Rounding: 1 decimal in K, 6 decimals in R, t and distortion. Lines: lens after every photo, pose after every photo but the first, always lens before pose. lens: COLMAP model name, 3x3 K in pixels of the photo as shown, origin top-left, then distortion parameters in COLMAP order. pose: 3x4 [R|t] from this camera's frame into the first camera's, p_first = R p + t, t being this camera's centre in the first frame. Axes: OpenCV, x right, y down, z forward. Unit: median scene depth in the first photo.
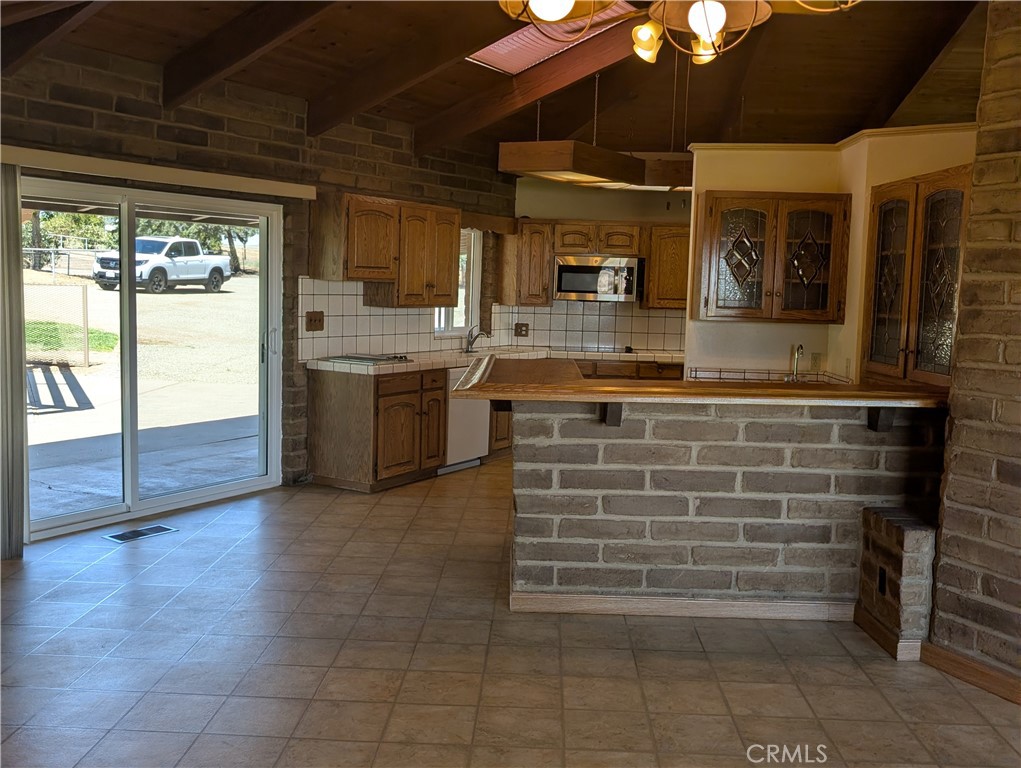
lens RADIAL K [[965.4, 0, 510.5], [0, 965.4, 386.0], [0, 0, 1]] dist [0.004384, 0.000000]
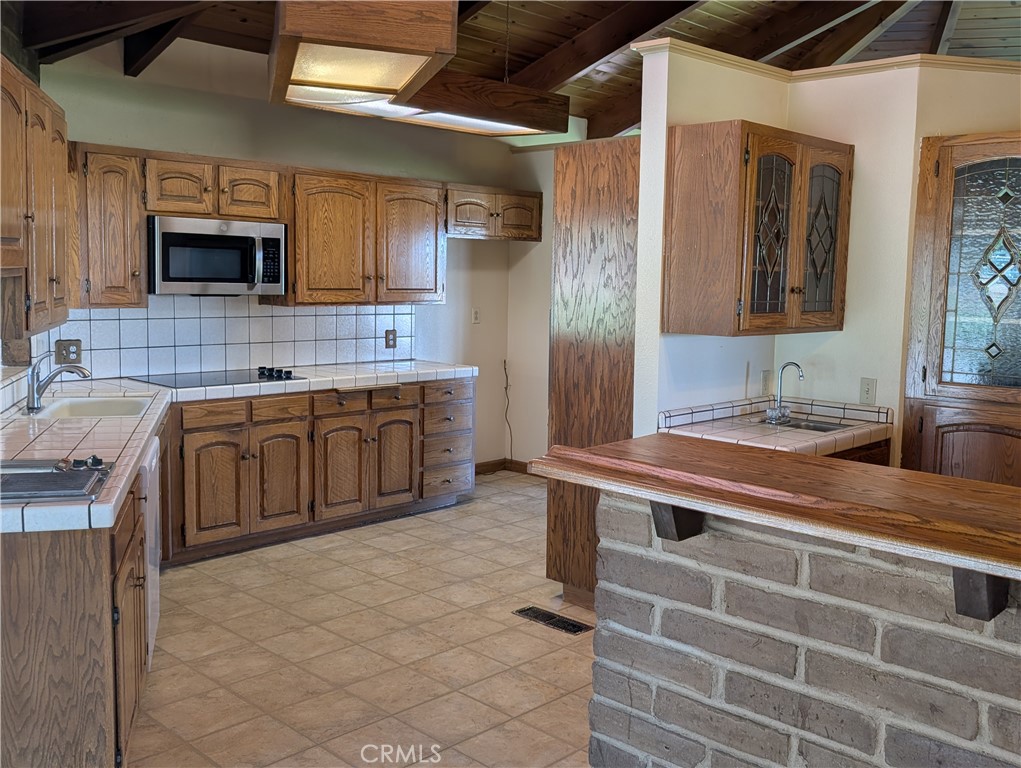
lens RADIAL K [[965.4, 0, 526.2], [0, 965.4, 393.3], [0, 0, 1]] dist [0.004384, 0.000000]
pose [[0.667449, -0.105527, 0.737140, -0.230046], [0.072316, 0.994414, 0.076878, -0.060965], [-0.741136, 0.001995, 0.671352, 0.471685]]
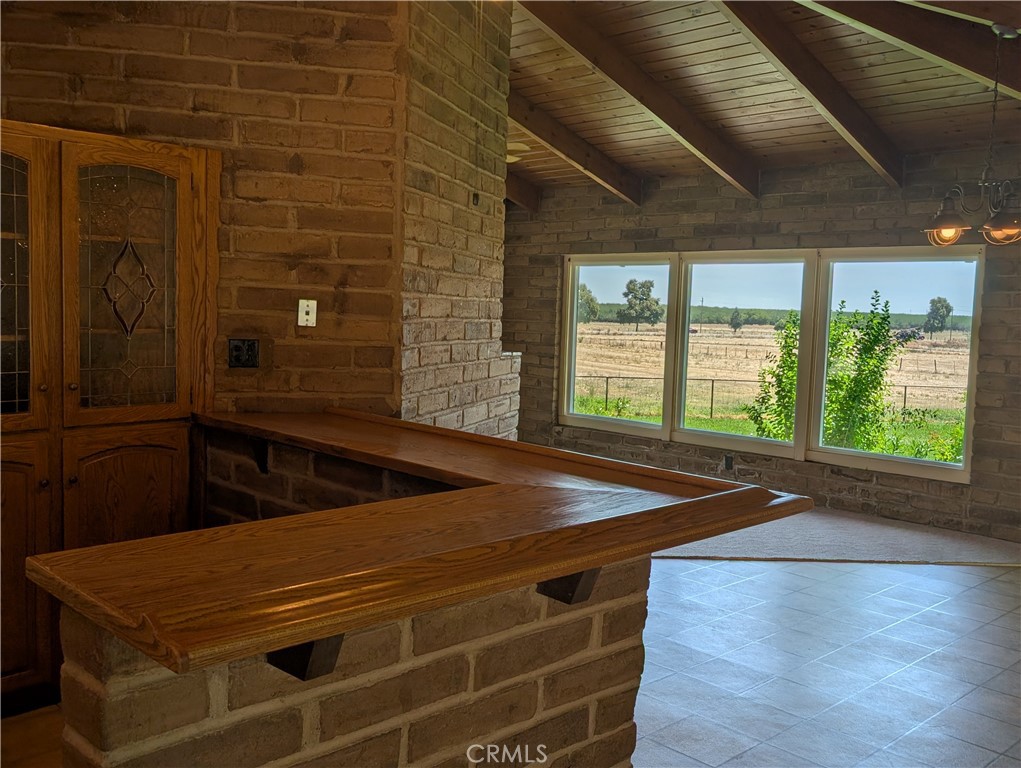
lens RADIAL K [[965.4, 0, 505.1], [0, 965.4, 387.8], [0, 0, 1]] dist [0.004384, 0.000000]
pose [[-0.706235, -0.108460, 0.699620, -0.153643], [0.024496, 0.983861, 0.177252, -0.091506], [-0.707553, 0.142319, -0.692180, 0.765371]]
